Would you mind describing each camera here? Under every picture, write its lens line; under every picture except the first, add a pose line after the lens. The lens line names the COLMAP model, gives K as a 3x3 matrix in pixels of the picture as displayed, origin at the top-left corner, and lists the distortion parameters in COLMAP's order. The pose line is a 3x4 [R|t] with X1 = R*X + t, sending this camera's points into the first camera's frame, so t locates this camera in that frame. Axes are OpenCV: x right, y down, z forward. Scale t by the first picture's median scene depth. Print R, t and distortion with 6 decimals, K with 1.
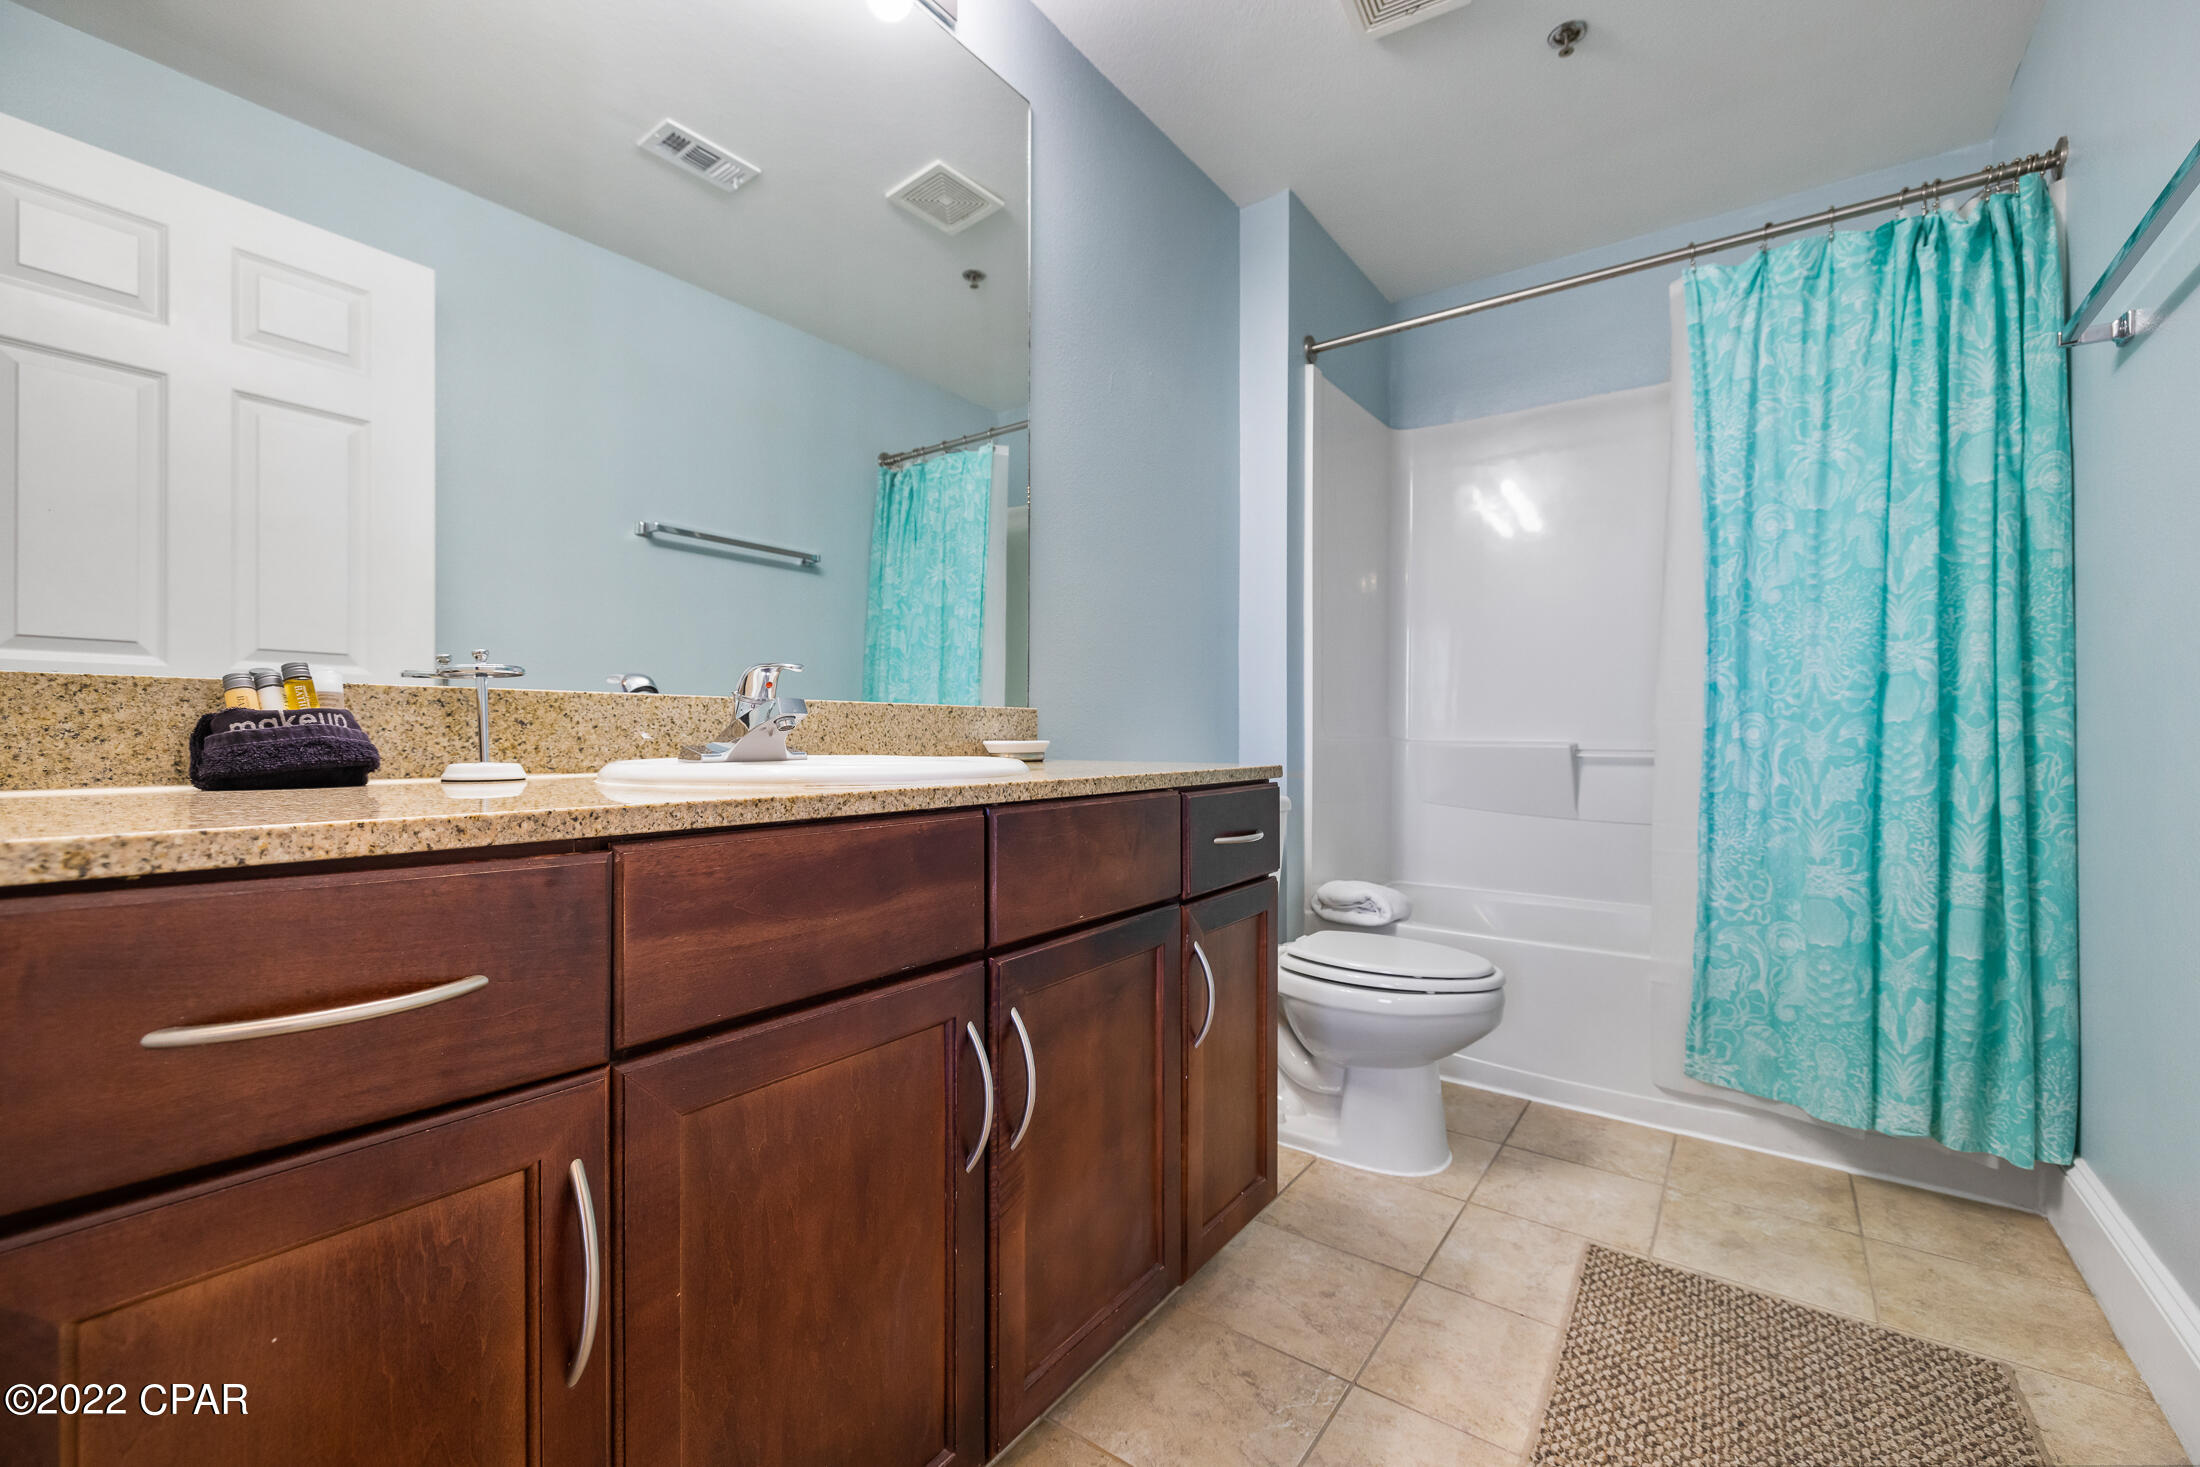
lens RADIAL K [[938.5, 0, 1085.3], [0, 938.5, 722.6], [0, 0, 1]] dist [-0.002184, 0.000880]
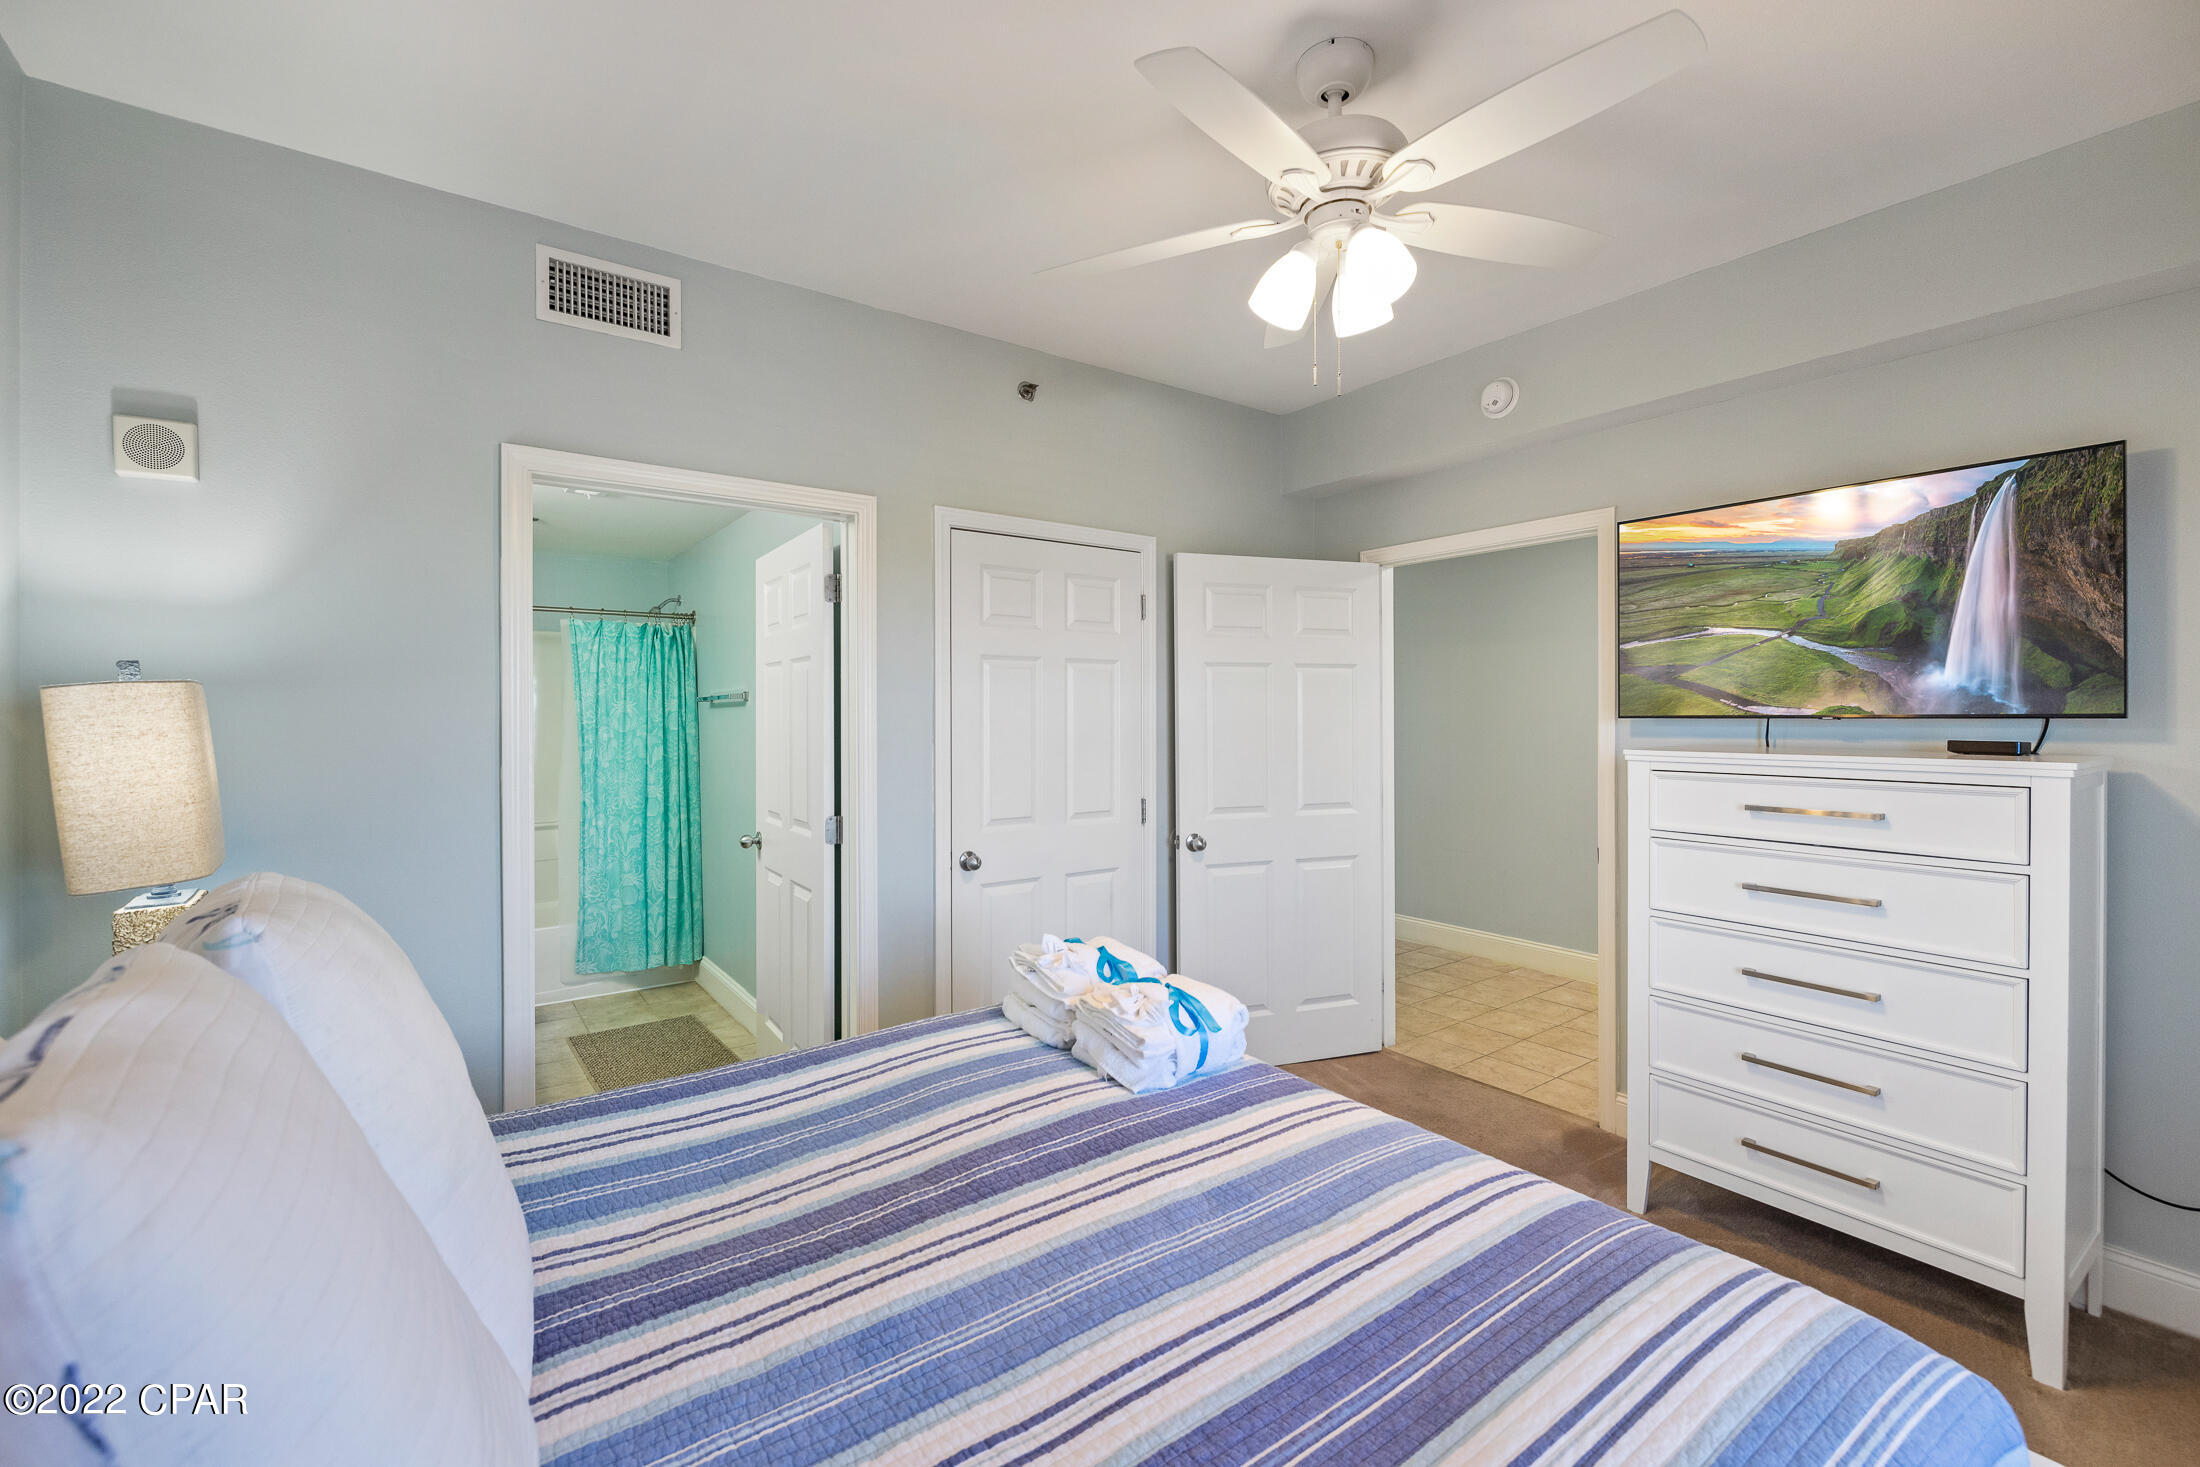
lens RADIAL K [[938.5, 0, 1090.2], [0, 938.5, 715.8], [0, 0, 1]] dist [-0.002184, 0.000880]
pose [[0.324857, -0.017697, 0.945598, -1.280825], [0.003555, 0.999841, 0.017491, -0.334836], [-0.945756, -0.002320, 0.324868, -1.078334]]
